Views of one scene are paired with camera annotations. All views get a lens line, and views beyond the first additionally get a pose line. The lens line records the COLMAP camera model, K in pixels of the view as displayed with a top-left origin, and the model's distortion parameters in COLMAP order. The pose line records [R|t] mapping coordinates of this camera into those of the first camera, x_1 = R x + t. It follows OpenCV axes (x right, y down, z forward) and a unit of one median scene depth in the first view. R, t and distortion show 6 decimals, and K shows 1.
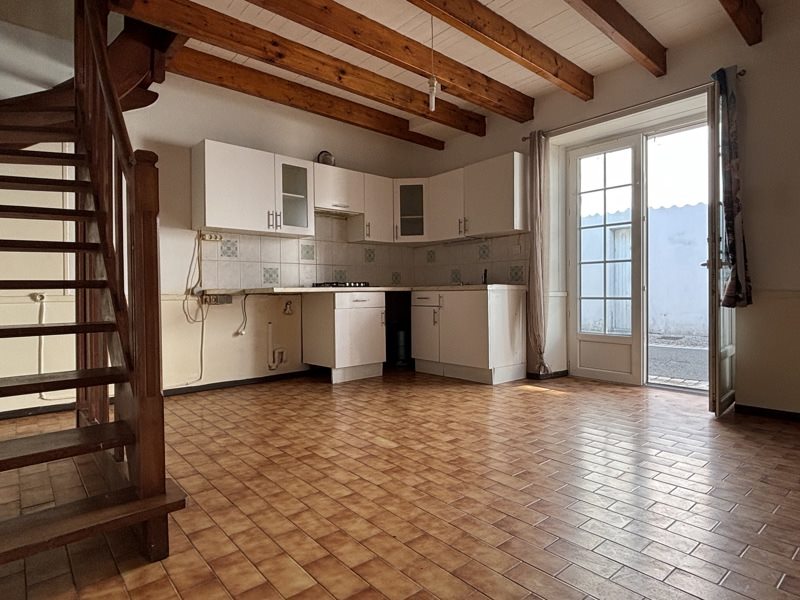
lens RADIAL K [[449.7, 0, 400.0], [0, 449.7, 300.0], [0, 0, 1]] dist [0.013301, -0.002126]
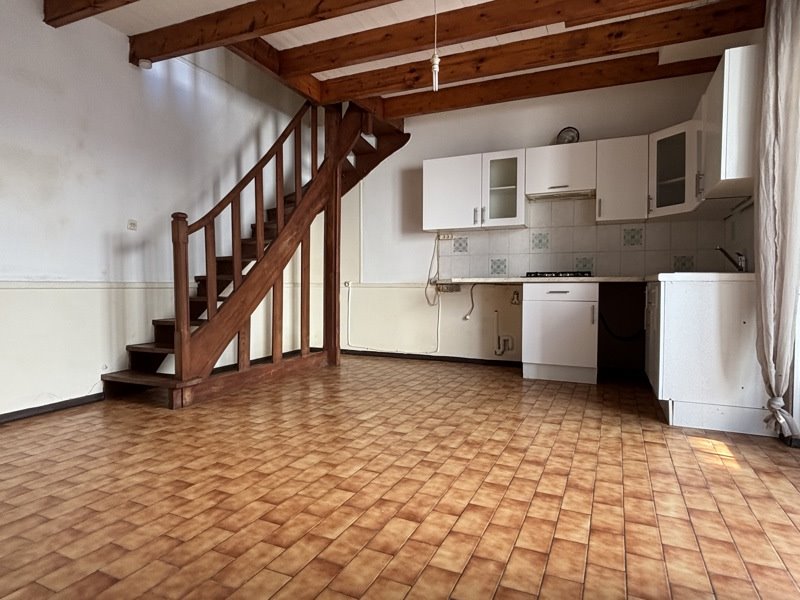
lens RADIAL K [[449.7, 0, 400.0], [0, 449.7, 300.0], [0, 0, 1]] dist [0.013301, -0.002126]
pose [[0.444745, 0.040924, -0.894722, 0.617614], [-0.021555, 0.999155, 0.034986, -0.008527], [0.895398, 0.003726, 0.445252, 0.351272]]
